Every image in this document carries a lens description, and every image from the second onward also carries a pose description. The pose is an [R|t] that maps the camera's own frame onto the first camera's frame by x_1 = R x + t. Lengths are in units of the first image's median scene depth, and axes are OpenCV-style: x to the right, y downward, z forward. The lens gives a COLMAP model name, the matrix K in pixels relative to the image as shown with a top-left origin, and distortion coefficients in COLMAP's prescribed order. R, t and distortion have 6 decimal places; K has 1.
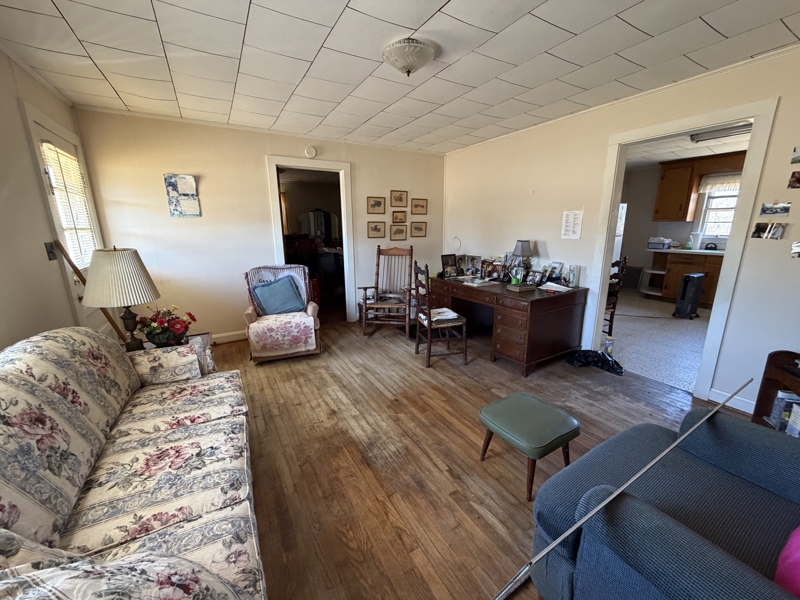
lens RADIAL K [[318.9, 0, 400.0], [0, 318.9, 300.0], [0, 0, 1]] dist [-0.001358, -0.000581]
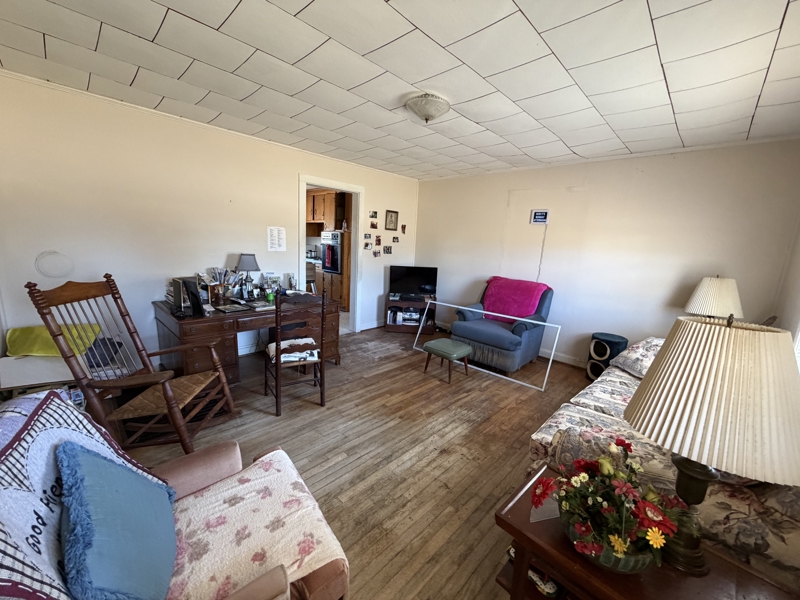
lens RADIAL K [[318.9, 0, 400.0], [0, 318.9, 300.0], [0, 0, 1]] dist [-0.001358, -0.000581]
pose [[-0.276806, -0.178154, 0.944267, -0.887262], [0.173329, 0.957288, 0.231421, -0.272414], [-0.945164, 0.227728, -0.234104, 1.144286]]
